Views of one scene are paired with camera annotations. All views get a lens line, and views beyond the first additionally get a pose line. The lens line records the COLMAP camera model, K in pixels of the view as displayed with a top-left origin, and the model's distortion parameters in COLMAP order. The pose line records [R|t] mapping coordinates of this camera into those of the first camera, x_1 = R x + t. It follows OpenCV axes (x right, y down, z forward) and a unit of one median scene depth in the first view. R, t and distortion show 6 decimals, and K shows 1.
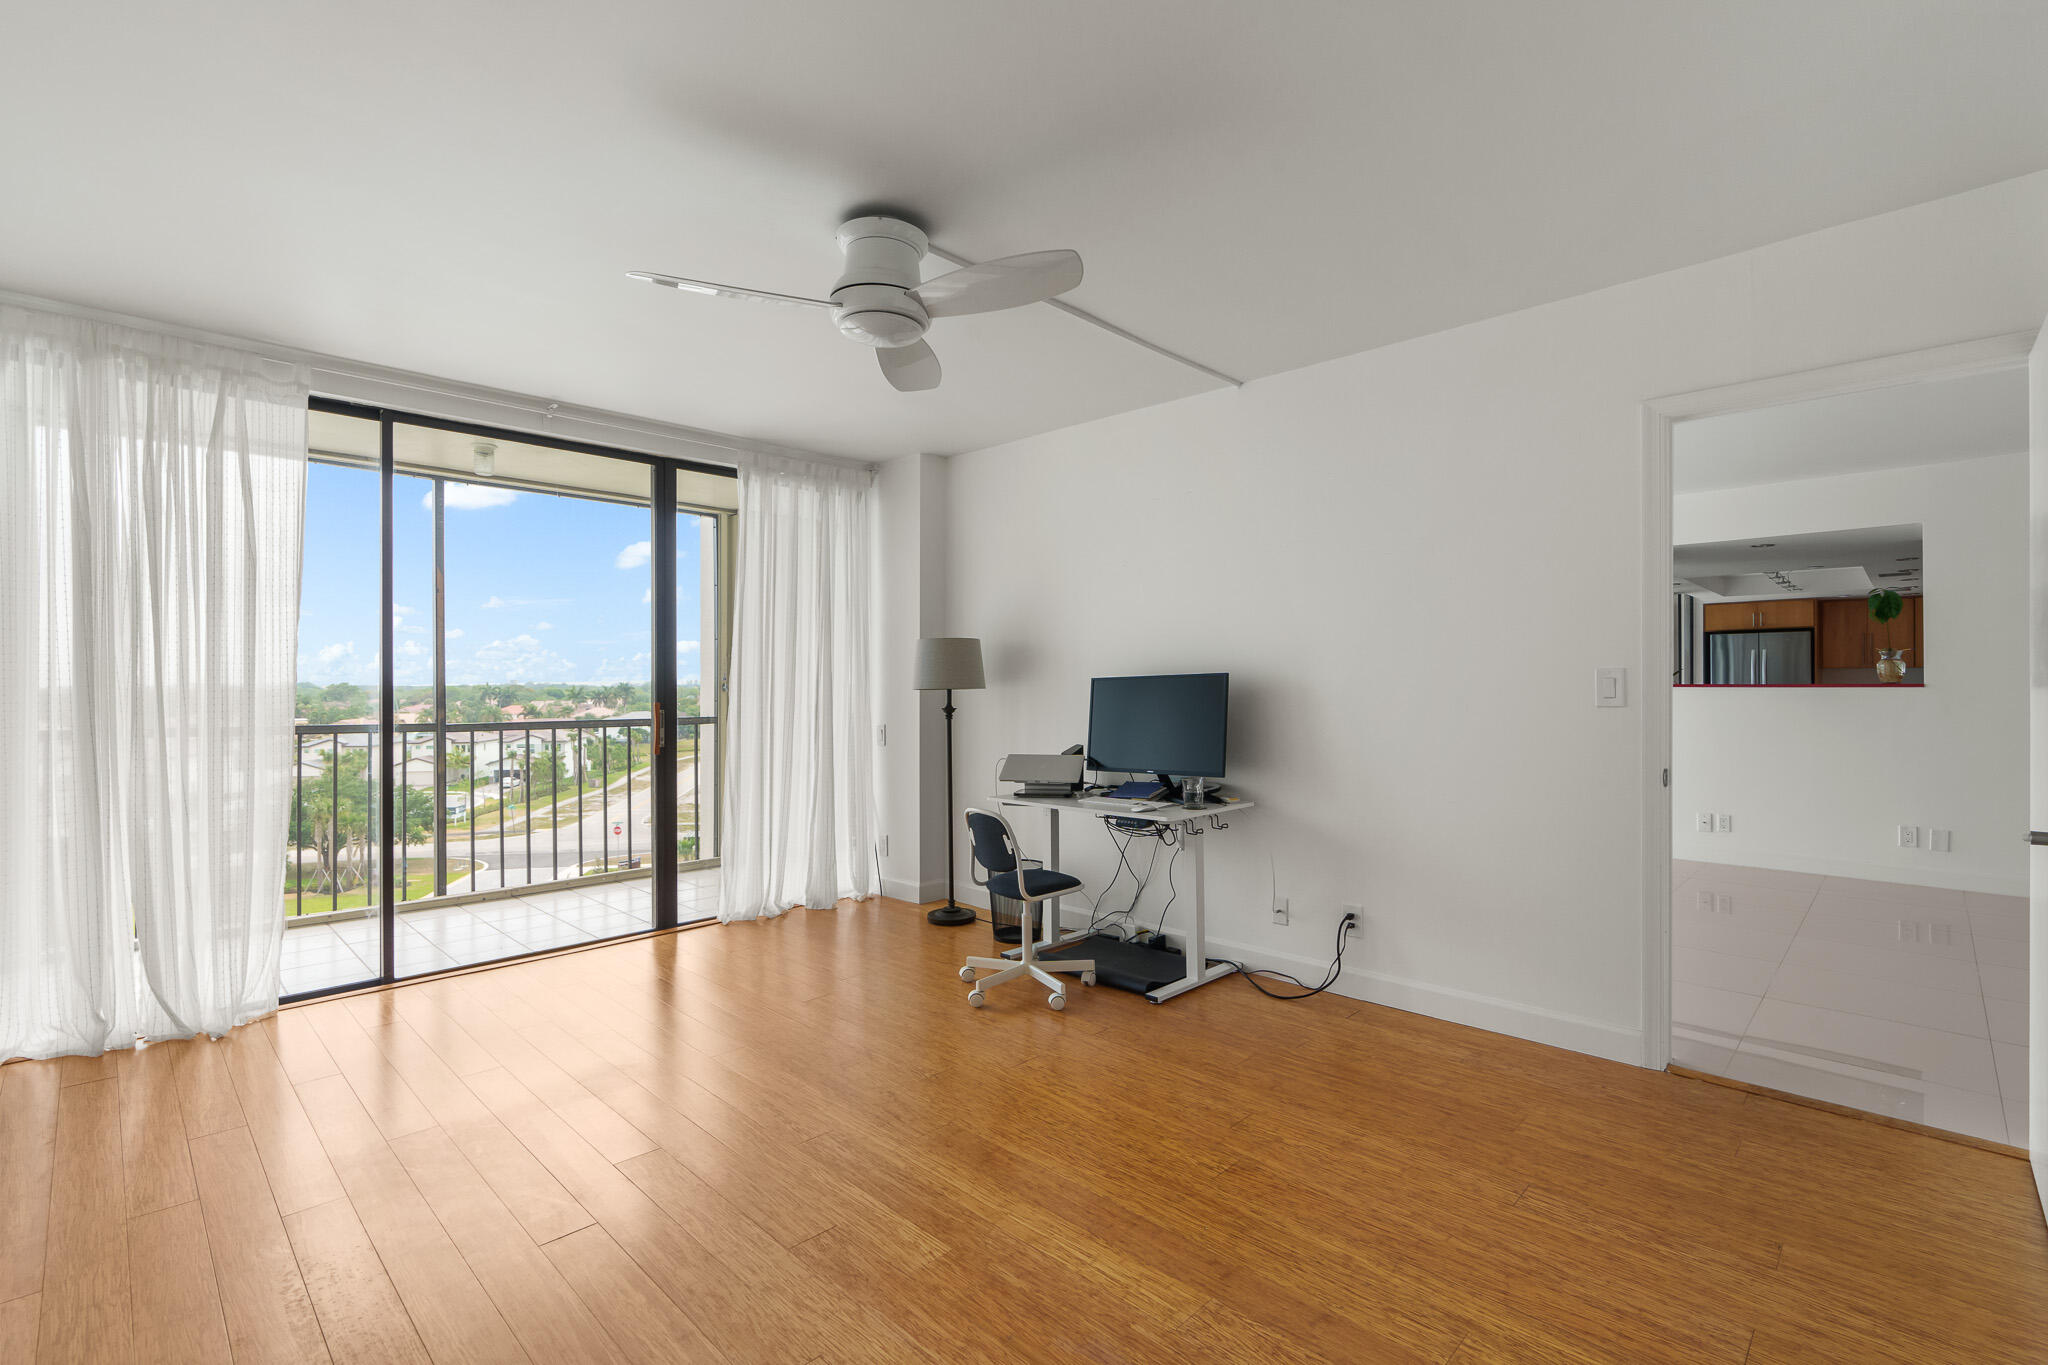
lens RADIAL K [[922.8, 0, 1011.1], [0, 922.8, 689.3], [0, 0, 1]] dist [-0.010893, 0.000561]
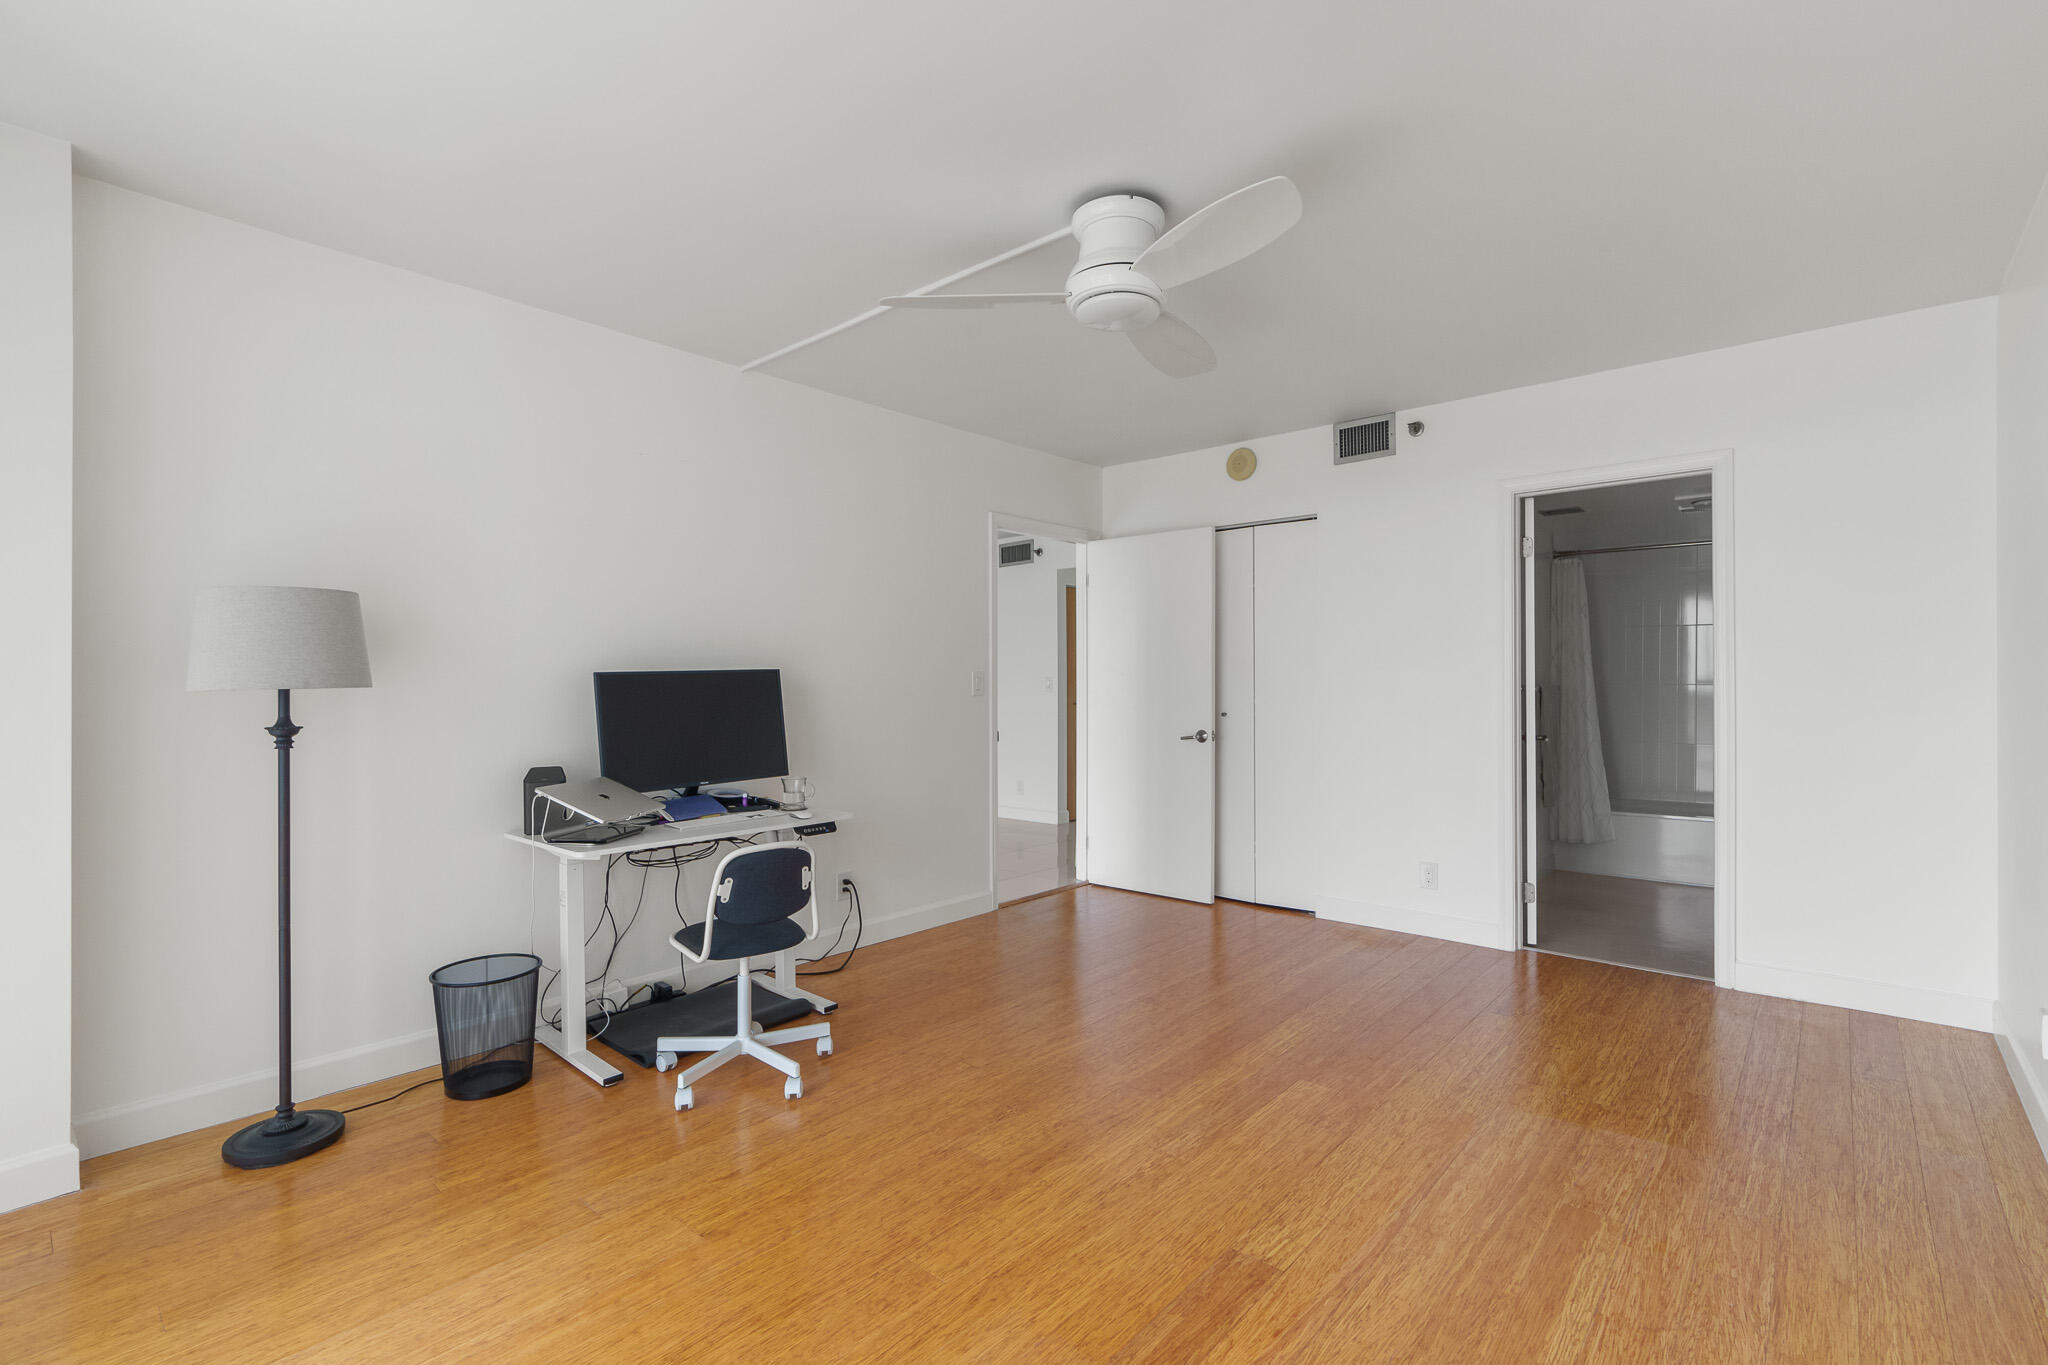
lens RADIAL K [[922.8, 0, 1017.5], [0, 922.8, 687.7], [0, 0, 1]] dist [-0.010893, 0.000561]
pose [[-0.060371, 0.004763, 0.998165, -0.867676], [0.009079, 0.999950, -0.004222, 0.006750], [-0.998135, 0.008808, -0.060411, 0.907346]]
